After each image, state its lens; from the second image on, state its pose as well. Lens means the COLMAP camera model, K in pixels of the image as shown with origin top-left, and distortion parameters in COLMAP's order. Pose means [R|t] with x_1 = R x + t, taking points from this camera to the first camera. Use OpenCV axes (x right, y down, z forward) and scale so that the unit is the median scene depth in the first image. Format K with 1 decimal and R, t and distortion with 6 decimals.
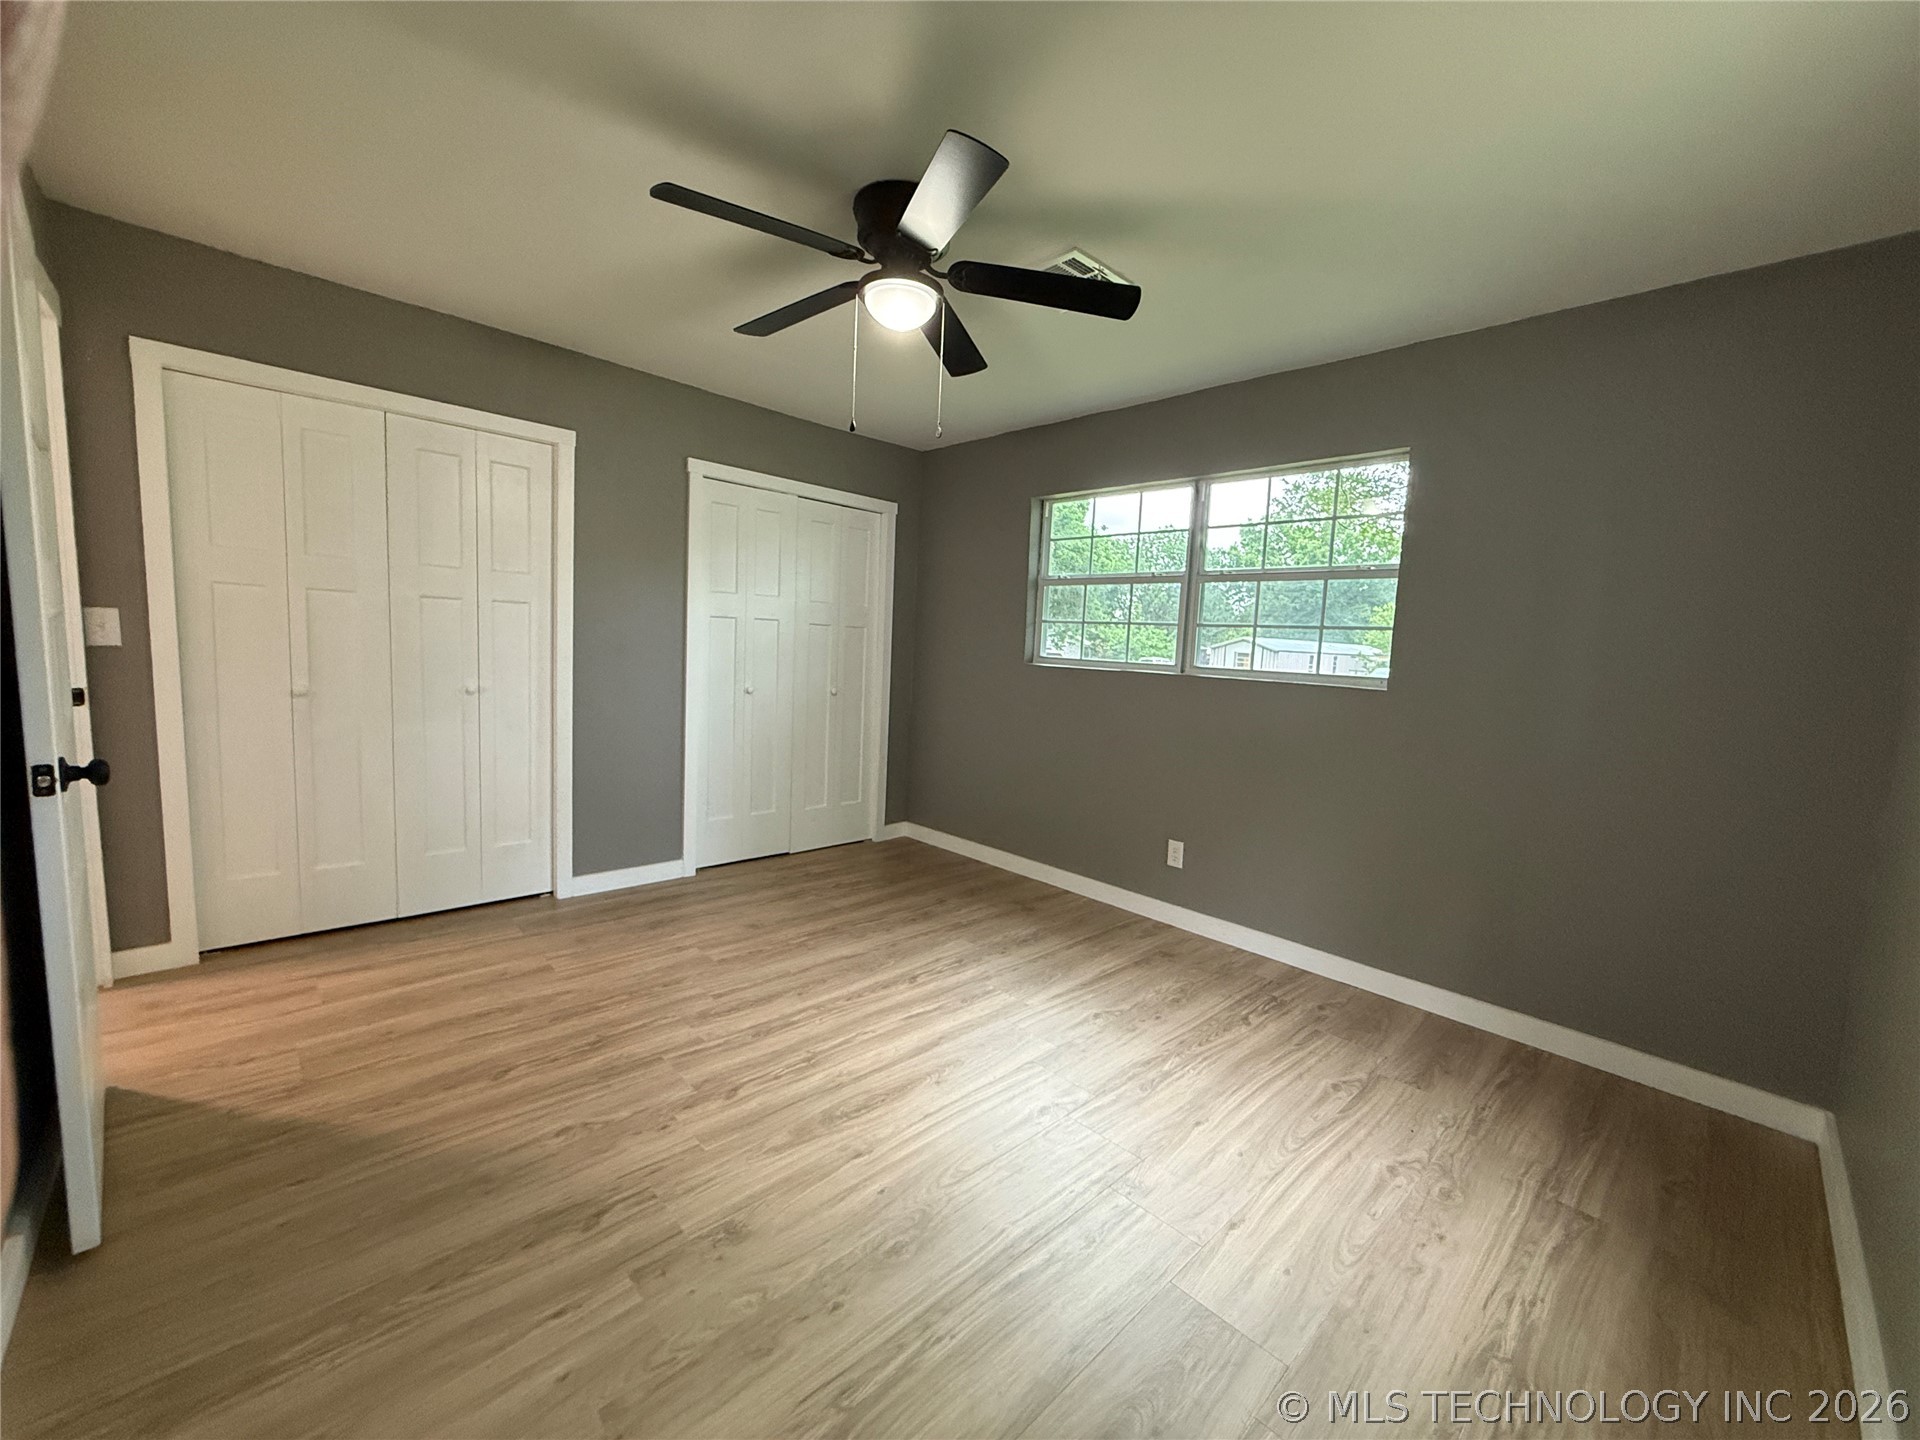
lens RADIAL K [[764.6, 0, 956.0], [0, 764.6, 718.7], [0, 0, 1]] dist [-0.002392, -0.000043]
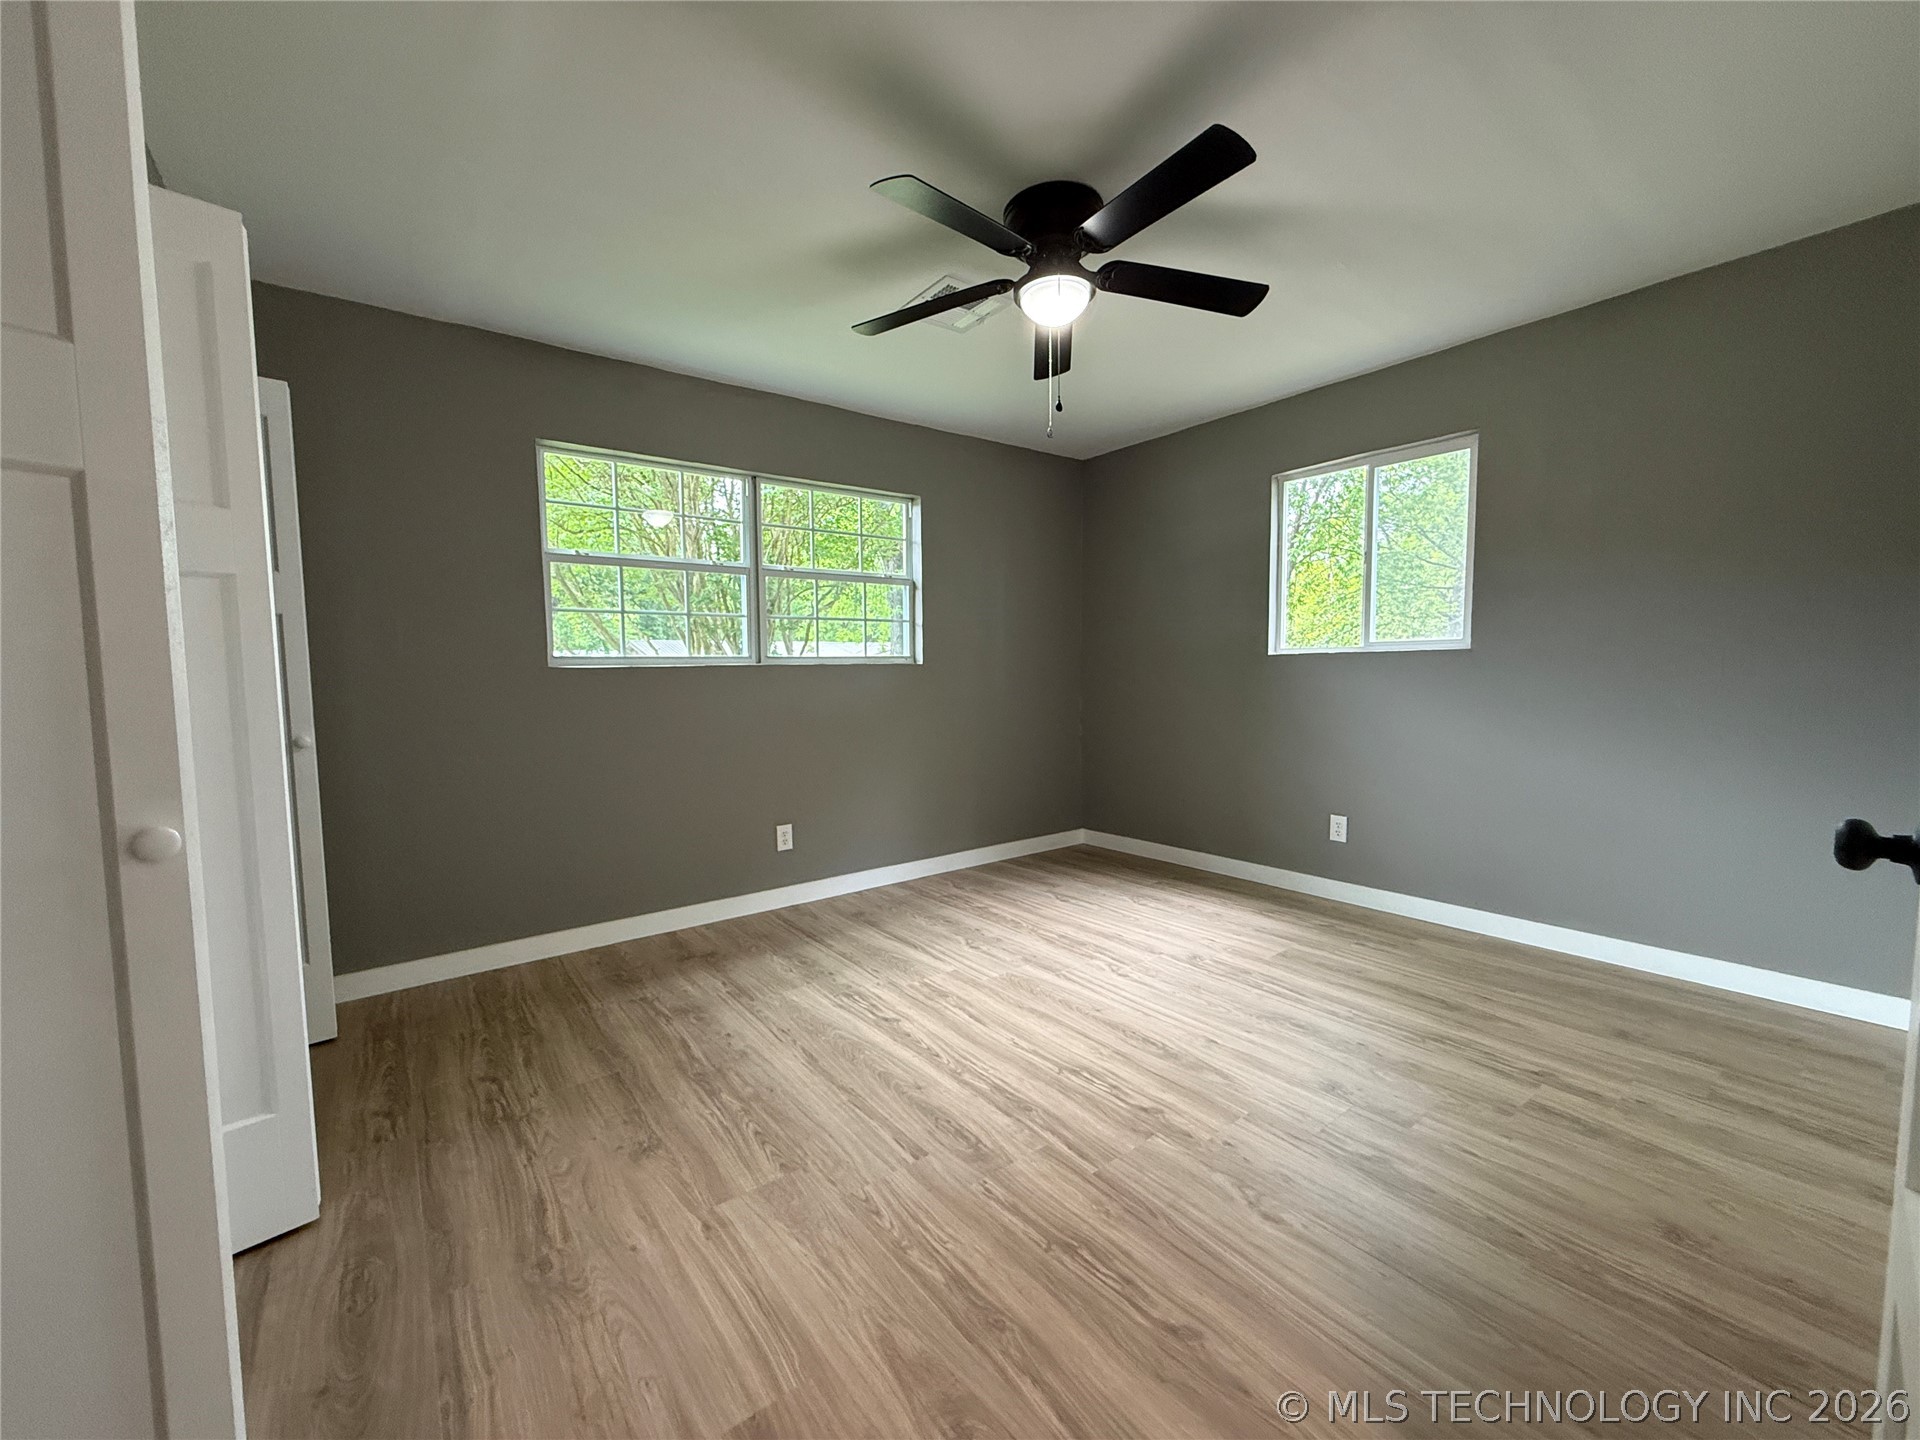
lens RADIAL K [[764.6, 0, 956.0], [0, 764.6, 718.7], [0, 0, 1]] dist [-0.002392, -0.000043]
pose [[0.107414, -0.114901, 0.987553, -0.869362], [0.118632, 0.987684, 0.102013, -0.076186], [-0.987111, 0.106197, 0.119722, 0.789595]]
